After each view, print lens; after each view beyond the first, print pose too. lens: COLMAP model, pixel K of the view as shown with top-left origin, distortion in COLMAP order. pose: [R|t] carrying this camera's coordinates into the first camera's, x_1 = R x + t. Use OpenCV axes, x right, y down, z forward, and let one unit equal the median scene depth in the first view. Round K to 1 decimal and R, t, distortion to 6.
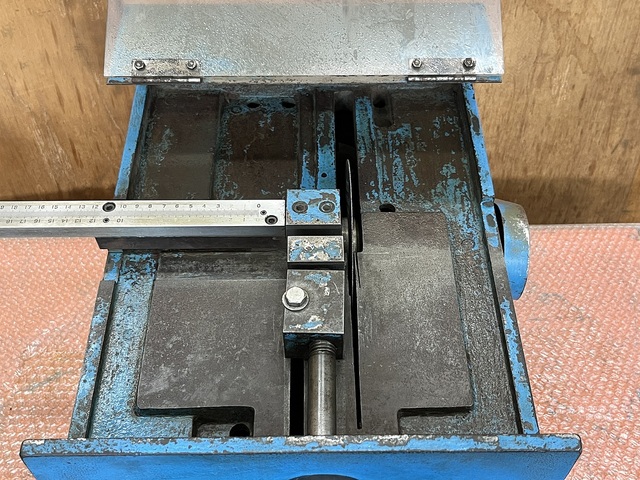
lens RADIAL K [[757.8, 0, 318.8], [0, 757.8, 238.4], [0, 0, 1]] dist [-0.008998, 0.000000]
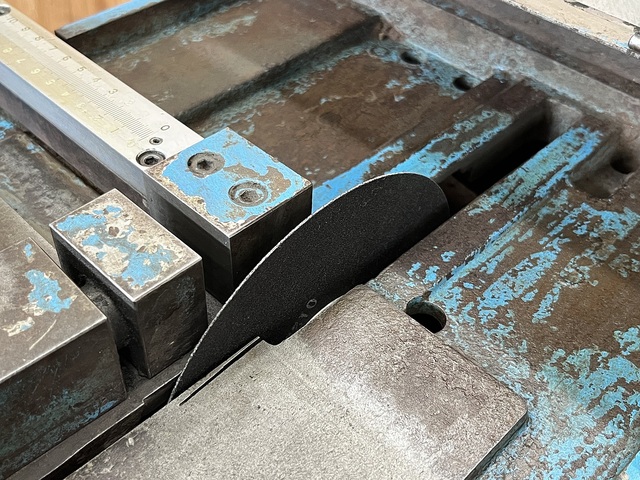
lens RADIAL K [[757.8, 0, 320.0], [0, 757.8, 242.0], [0, 0, 1]] dist [-0.008998, 0.000000]
pose [[0.706534, 0.509748, -0.490883, 0.207227], [-0.578884, 0.815299, 0.013435, -0.039853], [0.407065, 0.274672, 0.871122, 0.555186]]
